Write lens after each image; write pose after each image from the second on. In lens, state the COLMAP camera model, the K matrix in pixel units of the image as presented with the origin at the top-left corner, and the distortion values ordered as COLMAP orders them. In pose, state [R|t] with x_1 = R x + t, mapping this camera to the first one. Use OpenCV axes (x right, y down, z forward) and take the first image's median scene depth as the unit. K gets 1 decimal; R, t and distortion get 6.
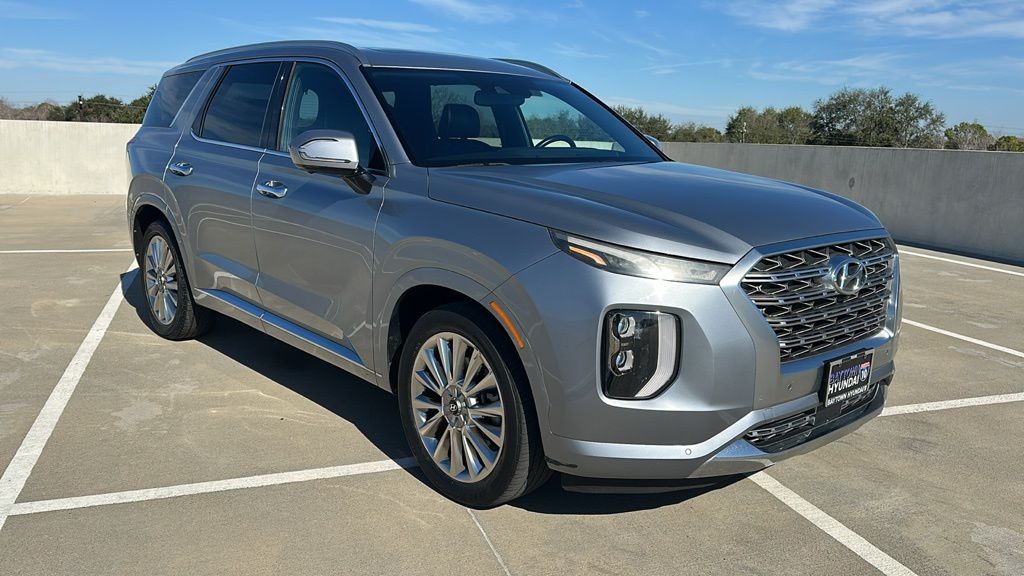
lens RADIAL K [[860.6, 0, 516.6], [0, 860.6, 300.1], [0, 0, 1]] dist [0.023283, -0.014115]
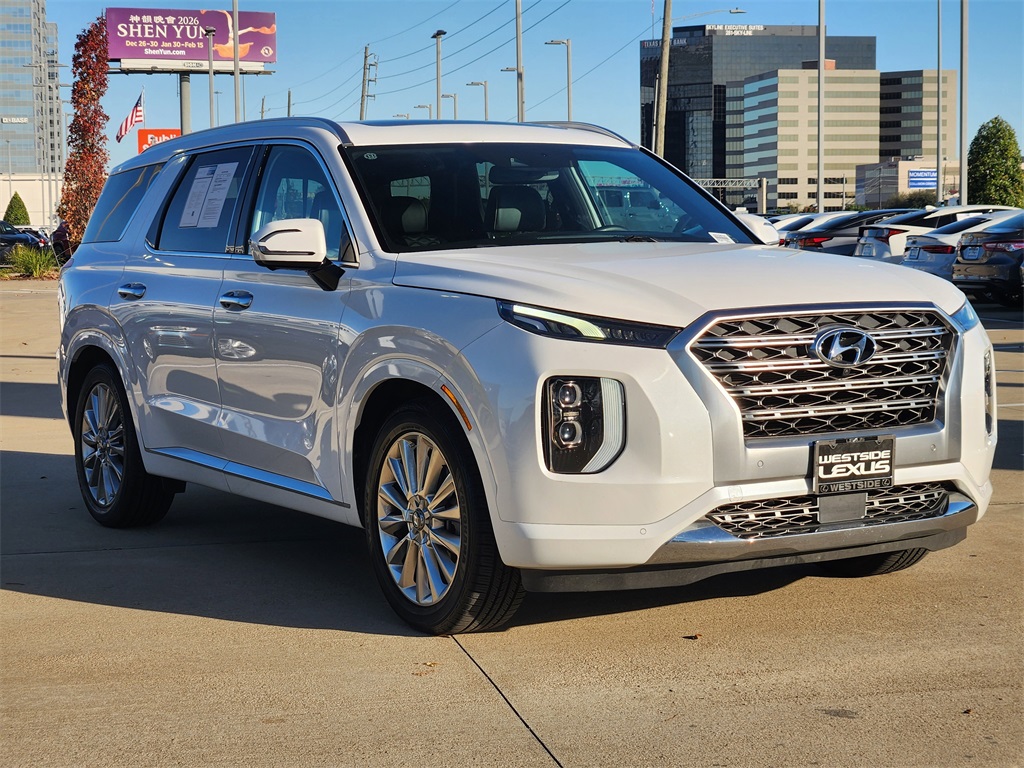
lens RADIAL K [[2046.0, 0, 512.6], [0, 2046.0, 386.6], [0, 0, 1]] dist [-0.341870, 0.000000]
pose [[0.982298, -0.032891, -0.184417, 0.348277], [0.007259, 0.990409, -0.137974, 0.237738], [0.187186, 0.134192, 0.973115, -0.857502]]
